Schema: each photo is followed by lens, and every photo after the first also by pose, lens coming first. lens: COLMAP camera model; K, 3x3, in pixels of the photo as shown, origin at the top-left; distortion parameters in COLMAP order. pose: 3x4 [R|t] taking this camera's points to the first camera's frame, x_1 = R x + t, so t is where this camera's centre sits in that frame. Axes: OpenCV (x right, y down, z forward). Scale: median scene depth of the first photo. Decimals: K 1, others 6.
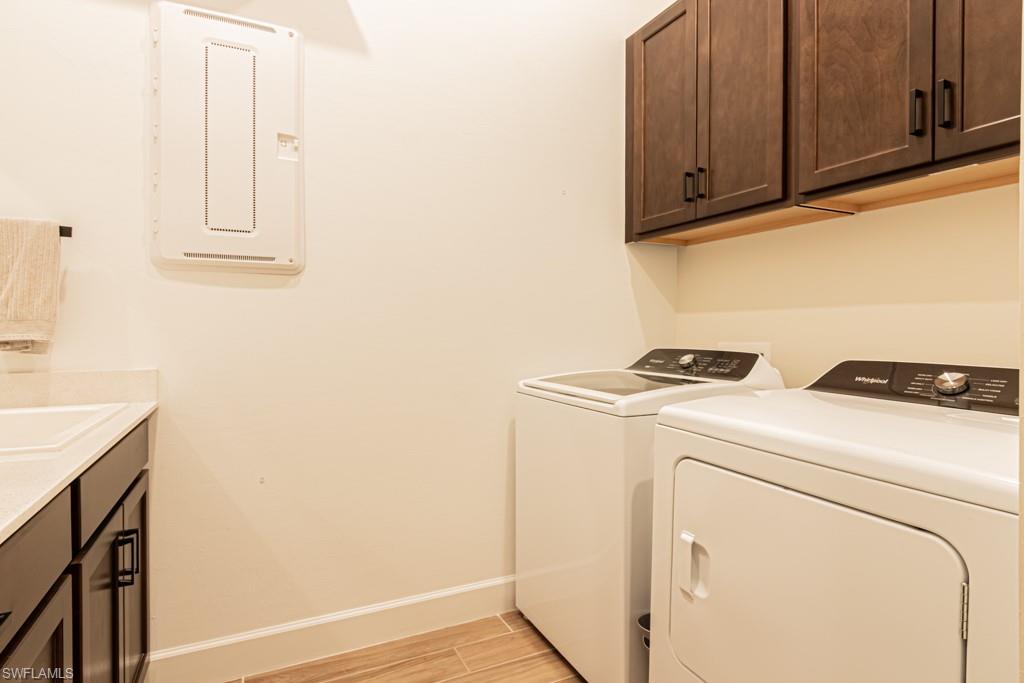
lens RADIAL K [[543.6, 0, 511.6], [0, 543.6, 337.5], [0, 0, 1]] dist [0.005515, 0.000696]
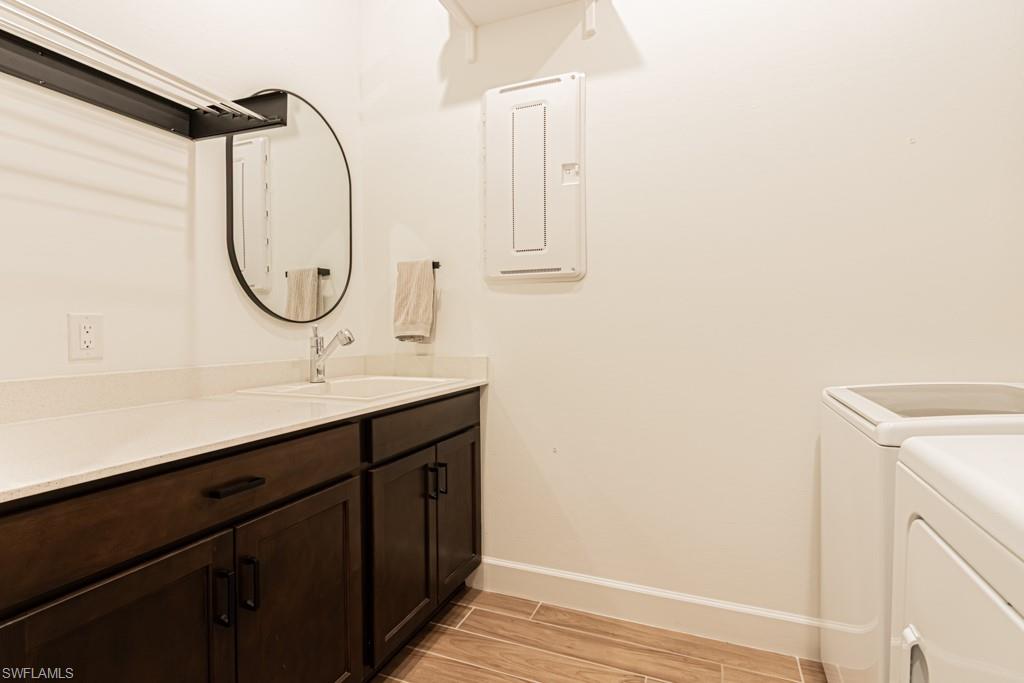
lens RADIAL K [[511.4, 0, 512.0], [0, 511.4, 341.5], [0, 0, 1]] dist [0.002621, 0.000544]
pose [[0.667110, 0.014262, -0.744823, 0.342280], [-0.004358, 0.999874, 0.015243, -0.000743], [0.744946, -0.006922, 0.667088, 0.160967]]
